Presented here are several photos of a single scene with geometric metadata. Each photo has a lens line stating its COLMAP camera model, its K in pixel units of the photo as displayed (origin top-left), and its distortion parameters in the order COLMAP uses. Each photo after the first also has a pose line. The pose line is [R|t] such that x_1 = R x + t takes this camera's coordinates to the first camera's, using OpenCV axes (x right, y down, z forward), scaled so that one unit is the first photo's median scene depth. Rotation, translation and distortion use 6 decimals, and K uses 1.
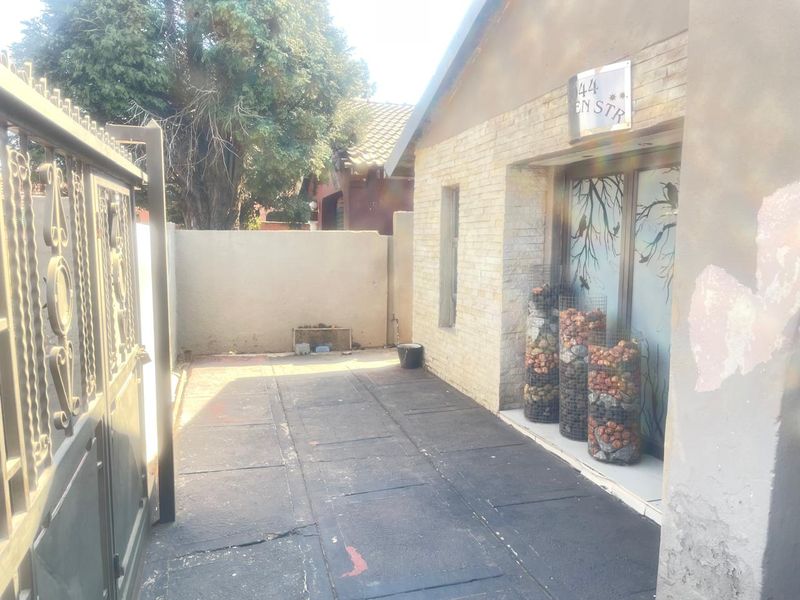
lens RADIAL K [[599.2, 0, 400.9], [0, 599.2, 301.4], [0, 0, 1]] dist [0.072697, -0.069377]
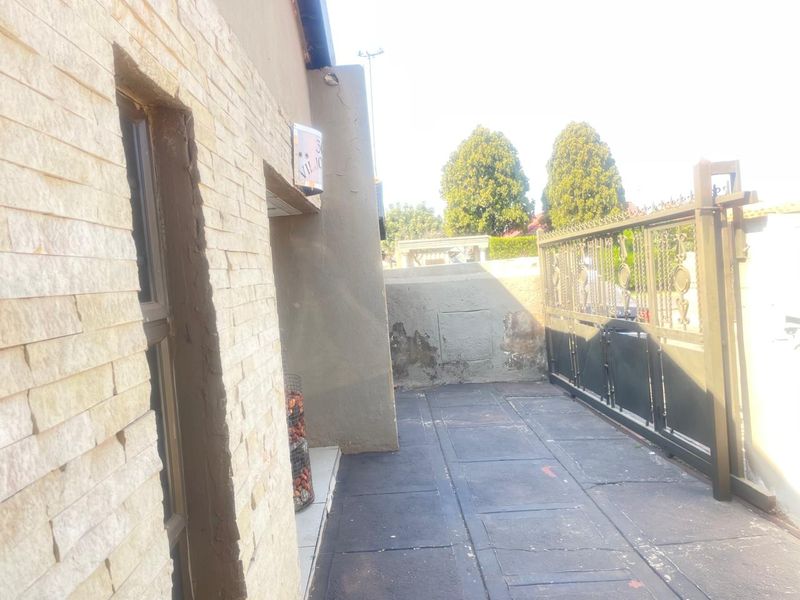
lens RADIAL K [[599.2, 0, 399.8], [0, 599.2, 298.6], [0, 0, 1]] dist [0.072697, -0.069377]
pose [[-0.963205, 0.057432, 0.262562, -0.102782], [0.099159, 0.983922, 0.148543, -0.205087], [-0.249809, 0.169113, -0.953413, 1.840216]]
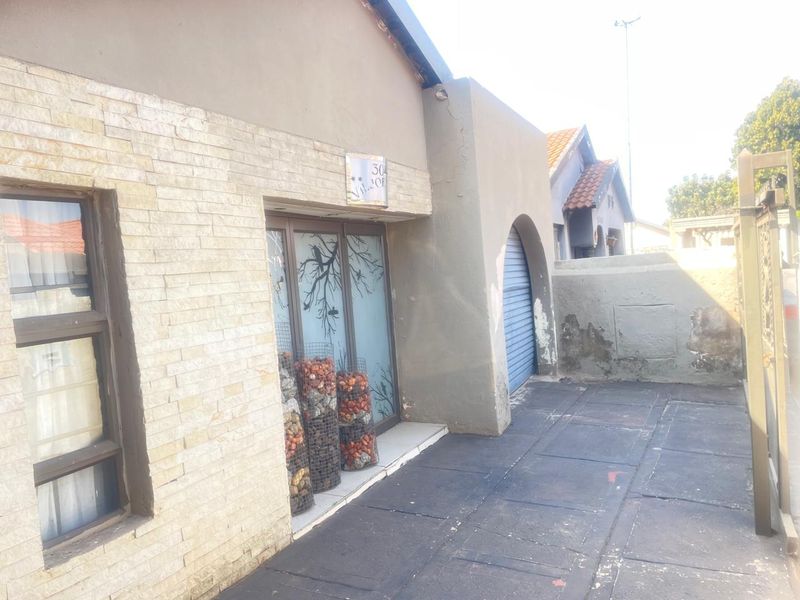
lens RADIAL K [[599.2, 0, 403.5], [0, 599.2, 305.5], [0, 0, 1]] dist [0.072697, -0.069377]
pose [[-0.728016, 0.013697, 0.685423, -0.548943], [0.143856, 0.980593, 0.133199, -0.204507], [-0.670297, 0.195573, -0.715858, 1.743325]]
